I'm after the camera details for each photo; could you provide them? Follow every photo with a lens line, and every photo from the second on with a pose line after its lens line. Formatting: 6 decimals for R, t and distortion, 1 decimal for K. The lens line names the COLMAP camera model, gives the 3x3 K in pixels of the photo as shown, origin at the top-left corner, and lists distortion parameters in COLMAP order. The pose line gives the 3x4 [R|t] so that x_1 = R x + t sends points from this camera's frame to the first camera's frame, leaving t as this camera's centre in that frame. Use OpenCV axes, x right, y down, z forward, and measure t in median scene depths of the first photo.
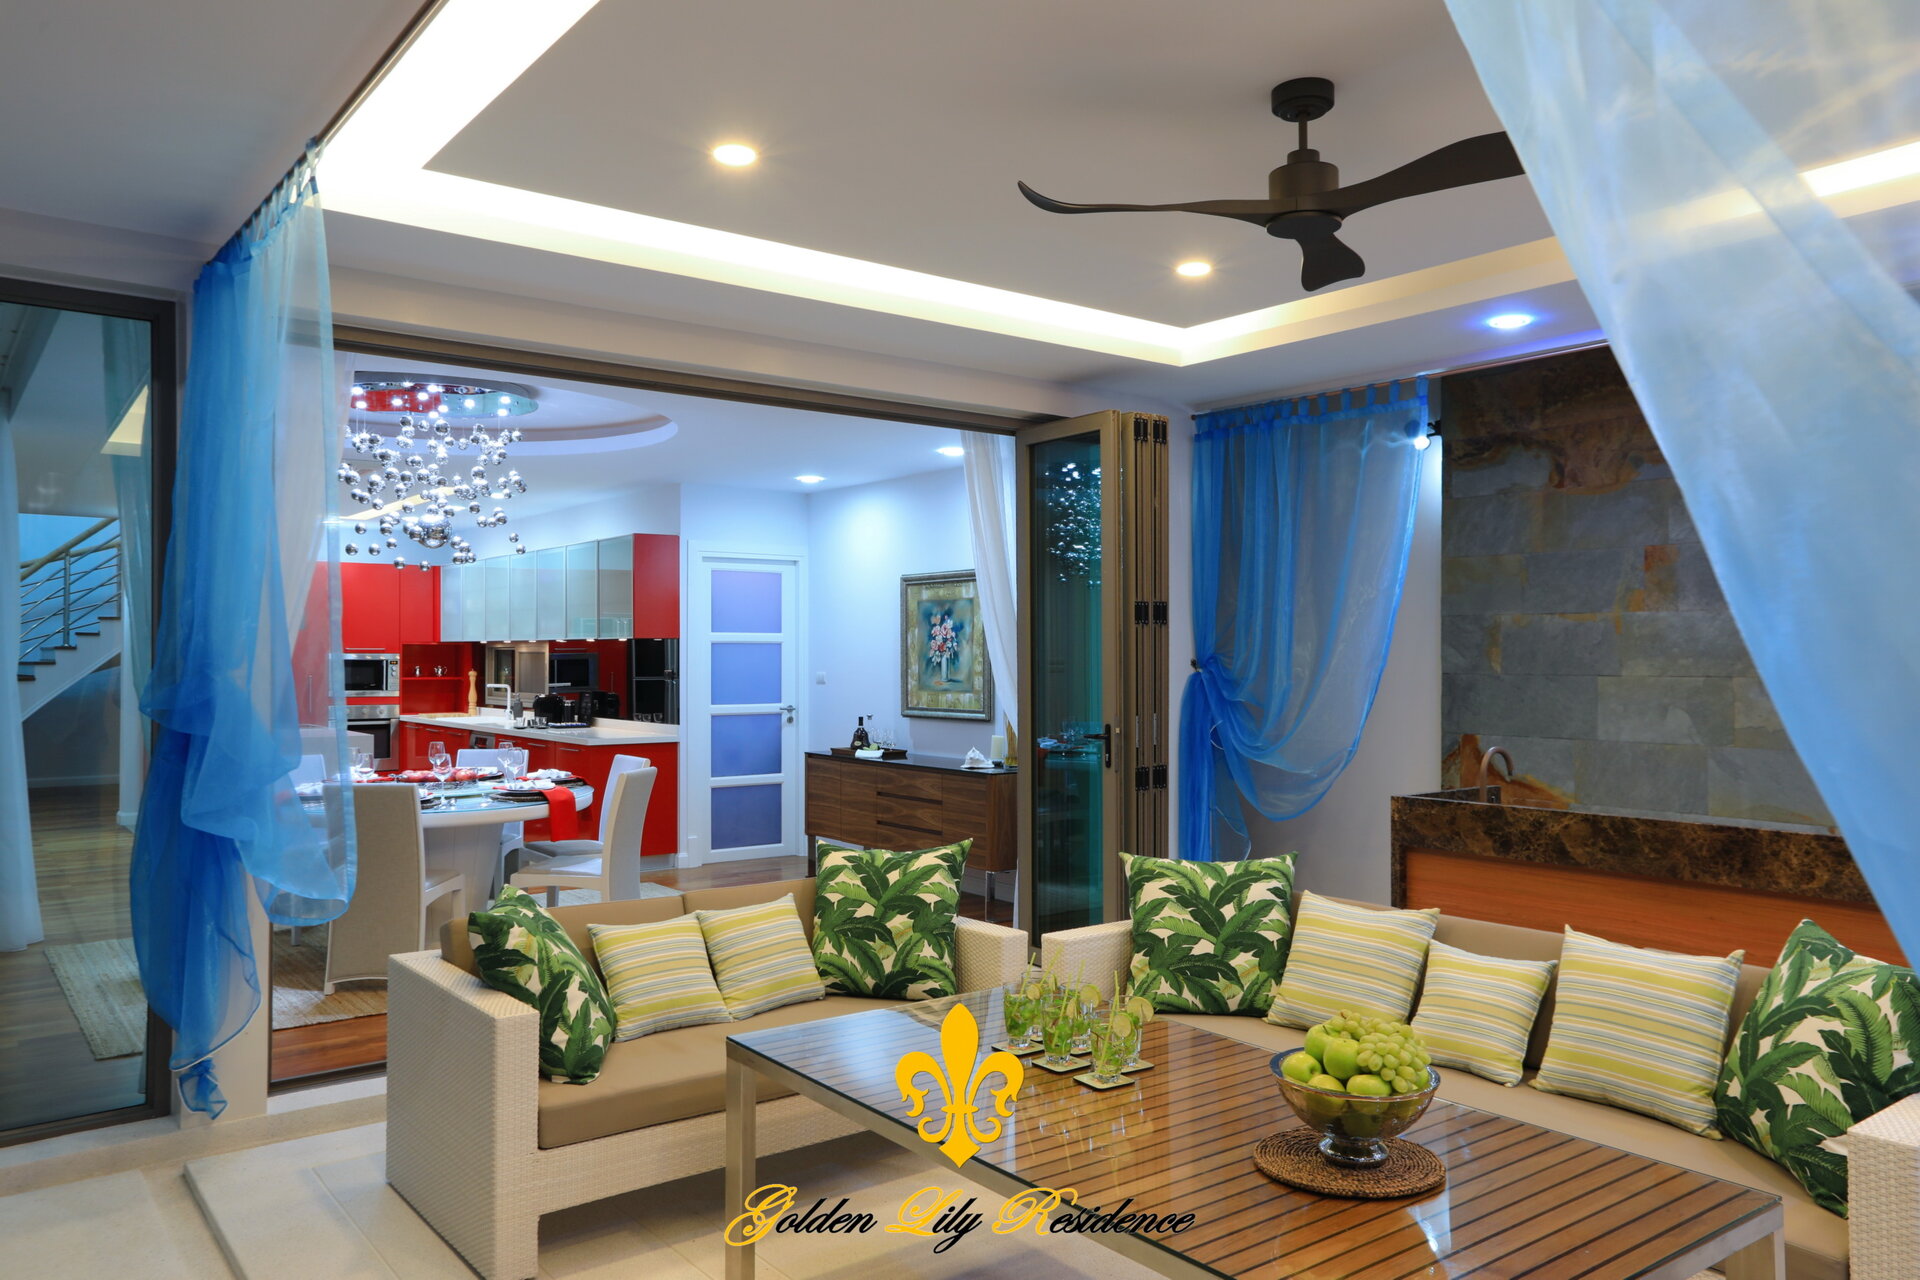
lens RADIAL K [[1392.2, 0, 966.4], [0, 1392.2, 643.6], [0, 0, 1]] dist [0.003480, 0.000614]
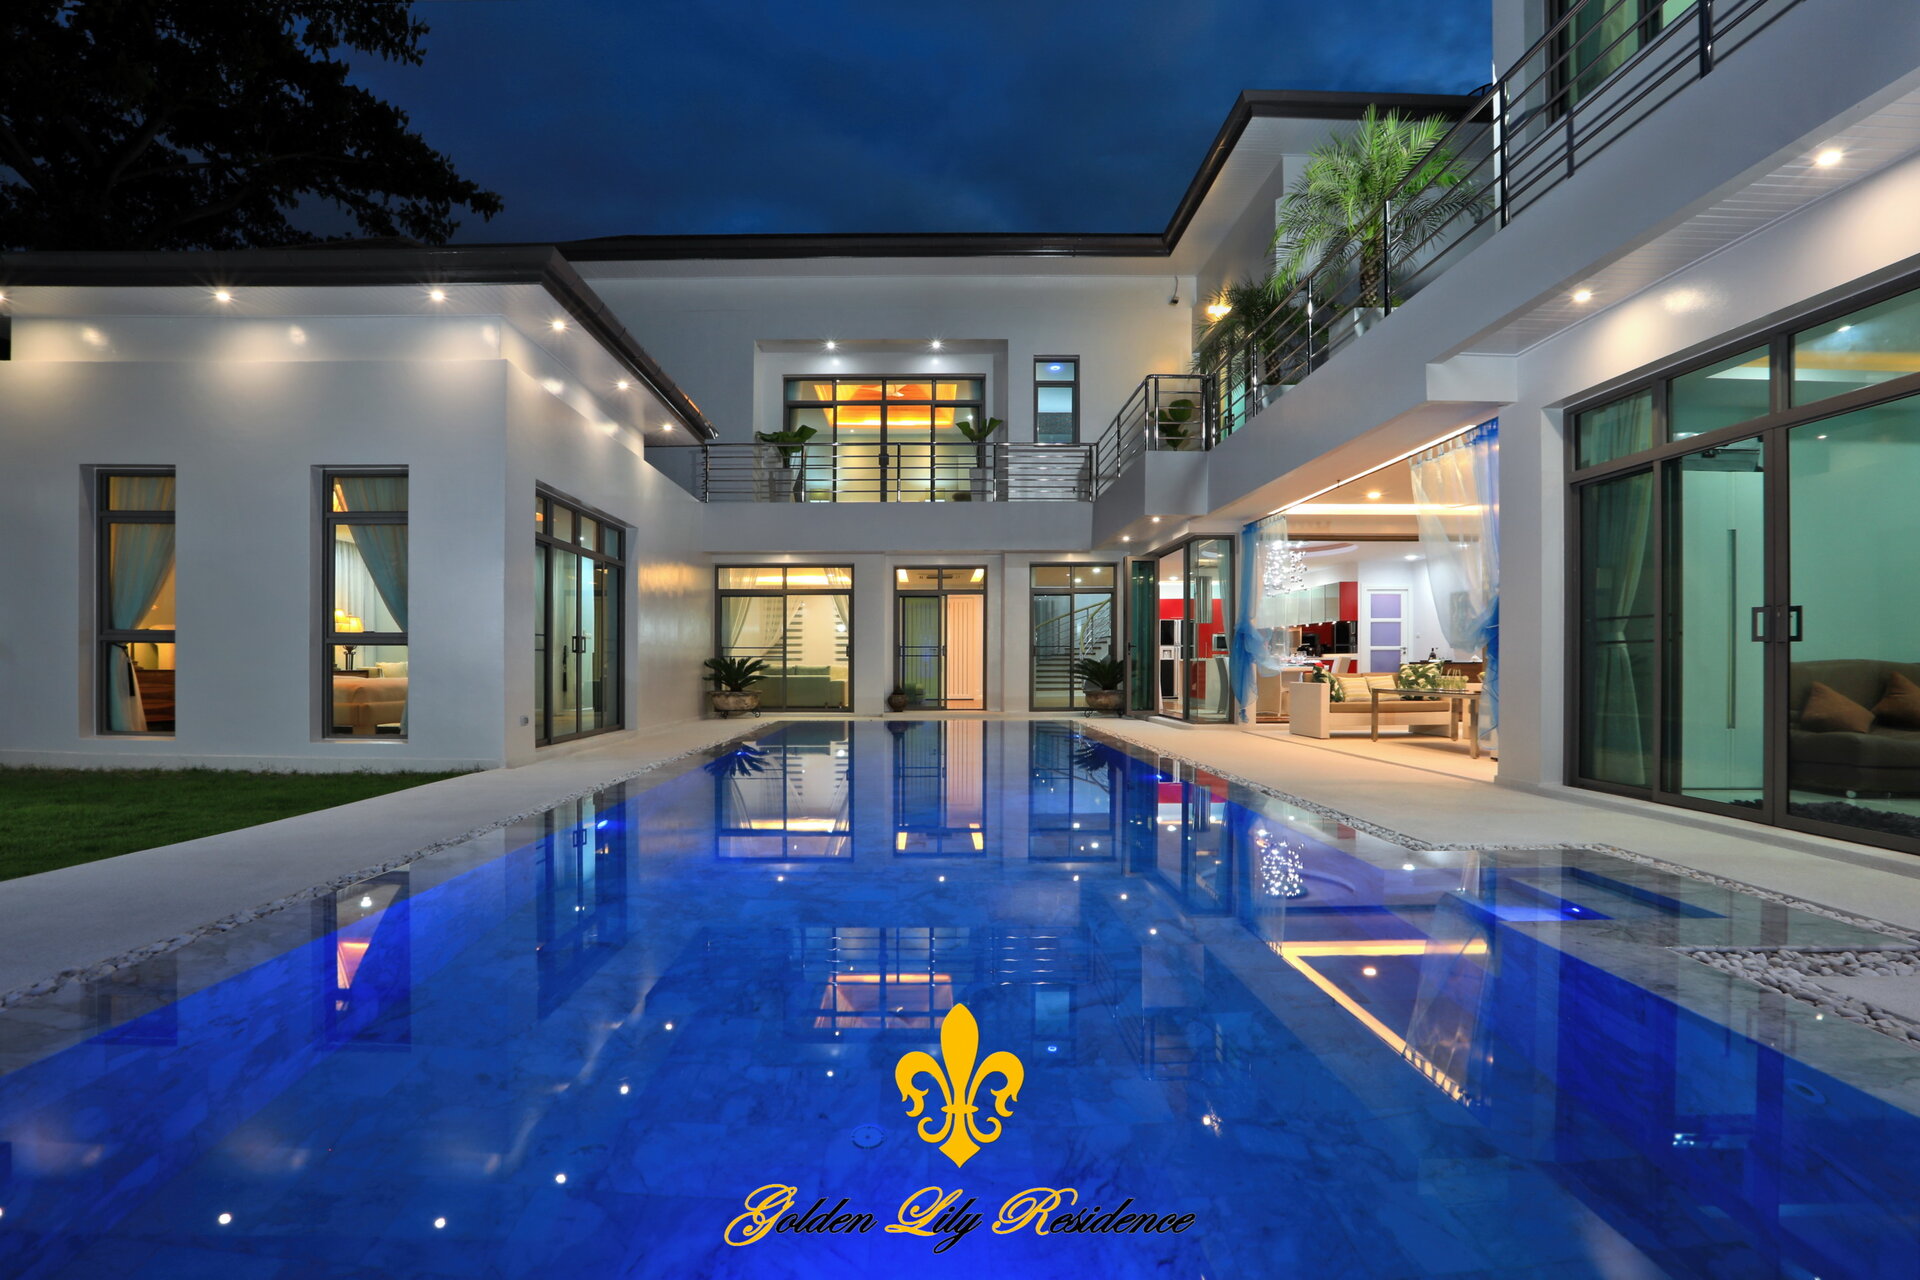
lens RADIAL K [[878.9, 0, 946.6], [0, 878.9, 656.7], [0, 0, 1]] dist [-0.013588, 0.000278]
pose [[0.804115, -0.000965, -0.594474, 0.181013], [0.005064, 0.999974, 0.005226, 0.060433], [0.594453, -0.007213, 0.804098, -0.938358]]
